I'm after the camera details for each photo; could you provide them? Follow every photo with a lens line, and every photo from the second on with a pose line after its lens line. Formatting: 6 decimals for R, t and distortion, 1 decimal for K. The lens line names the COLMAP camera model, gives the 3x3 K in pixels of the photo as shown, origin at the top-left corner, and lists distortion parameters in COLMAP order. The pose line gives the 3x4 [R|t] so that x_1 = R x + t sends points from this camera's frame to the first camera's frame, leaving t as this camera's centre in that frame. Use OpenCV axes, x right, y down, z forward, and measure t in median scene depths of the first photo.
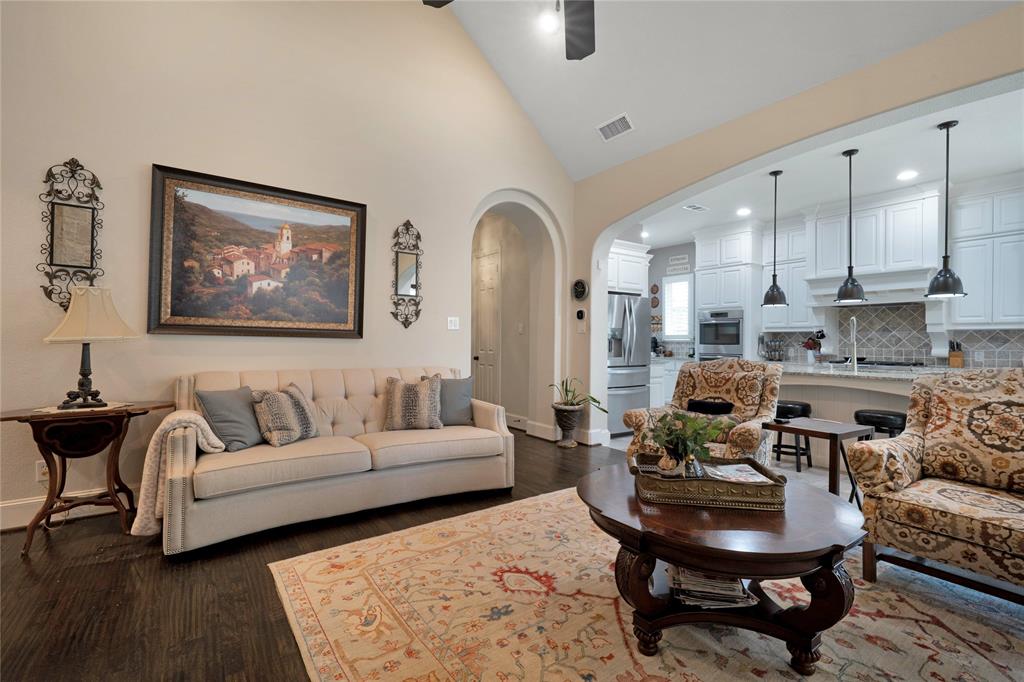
lens RADIAL K [[461.3, 0, 528.1], [0, 461.3, 340.2], [0, 0, 1]] dist [0.001247, -0.000293]
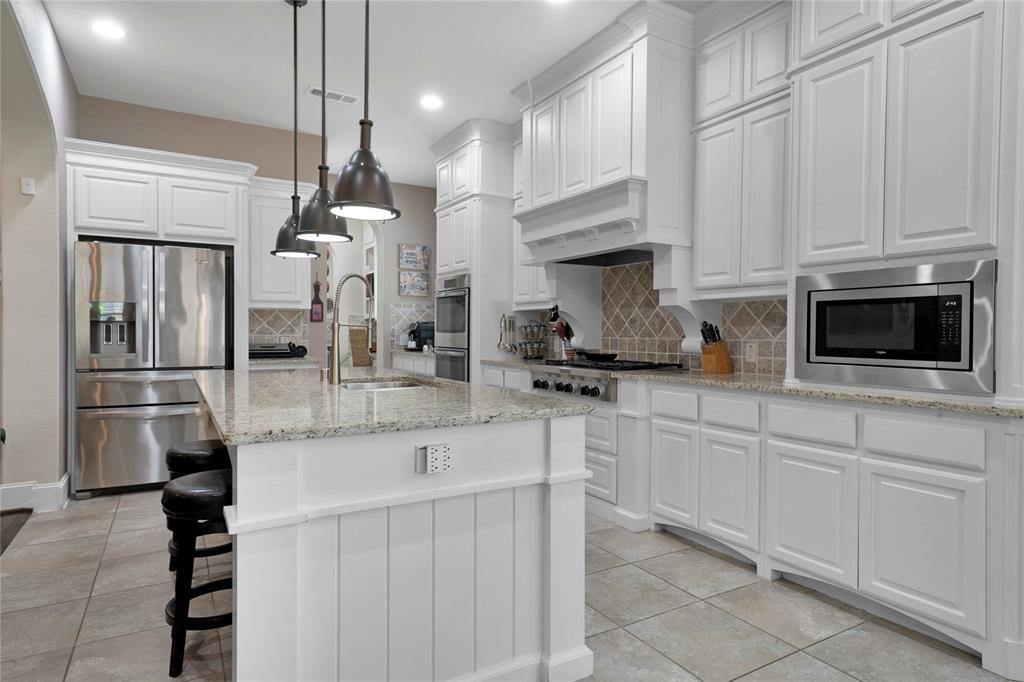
lens RADIAL K [[581.2, 0, 534.4], [0, 581.2, 340.5], [0, 0, 1]] dist [0.017287, -0.000073]
pose [[0.996556, -0.000619, -0.082918, 1.054478], [0.002074, 0.999845, 0.017462, 0.012996], [0.082894, -0.017573, 0.996403, 0.445169]]
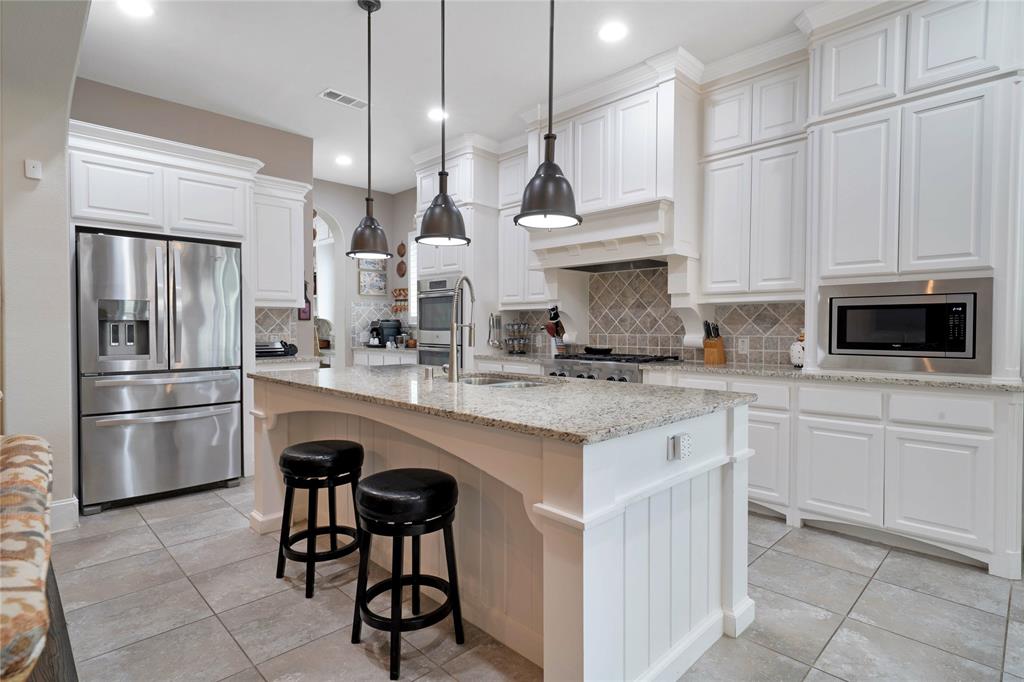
lens RADIAL K [[513.2, 0, 533.7], [0, 513.2, 340.7], [0, 0, 1]] dist [0.002136, 0.003852]
pose [[0.986419, -0.009394, 0.163980, 0.769788], [0.004630, 0.999557, 0.029412, 0.007281], [-0.164184, -0.028253, 0.986025, 0.470156]]
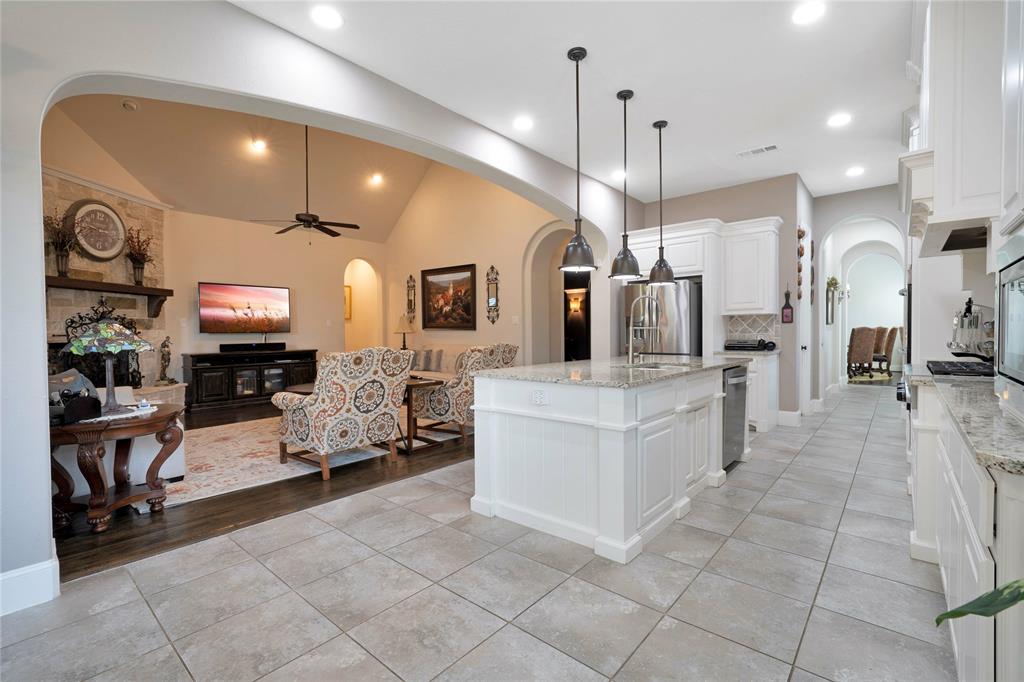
lens RADIAL K [[461.3, 0, 511.6], [0, 461.3, 337.7], [0, 0, 1]] dist [0.001247, -0.000293]
pose [[0.226253, 0.004329, -0.974059, 1.573959], [0.012650, 0.999893, 0.007382, 0.015294], [0.973986, -0.013992, 0.226174, 0.665975]]
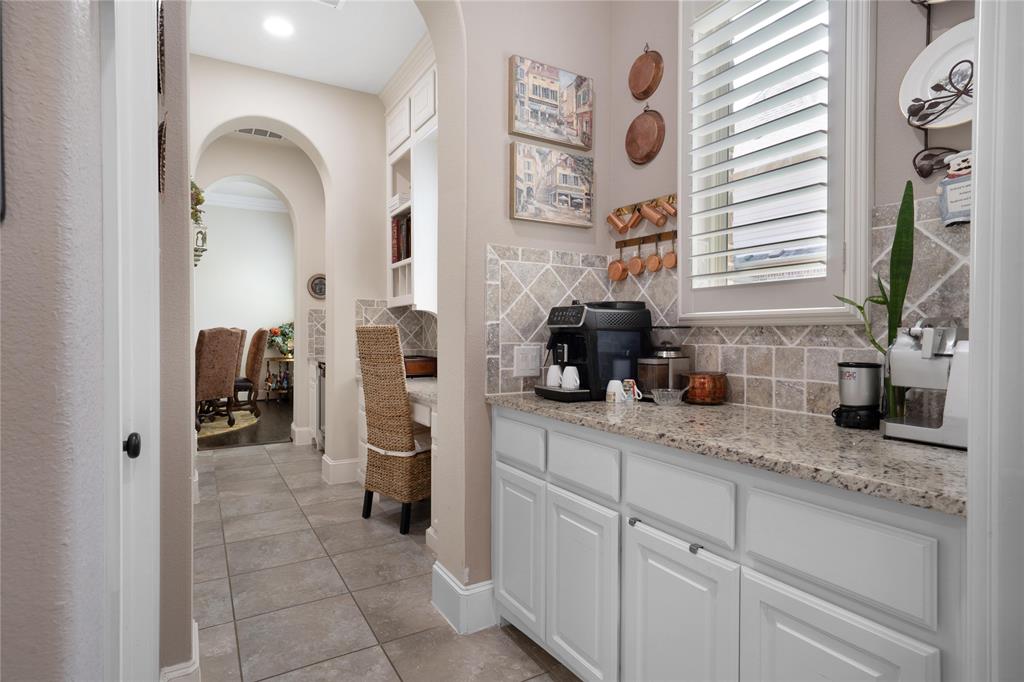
lens RADIAL K [[544.3, 0, 521.6], [0, 544.3, 343.1], [0, 0, 1]] dist [-0.004254, -0.000063]
pose [[0.994805, -0.000173, -0.101803, 0.548037], [0.002240, 0.999794, 0.020192, 0.014121], [0.101779, -0.020315, 0.994600, 1.685955]]
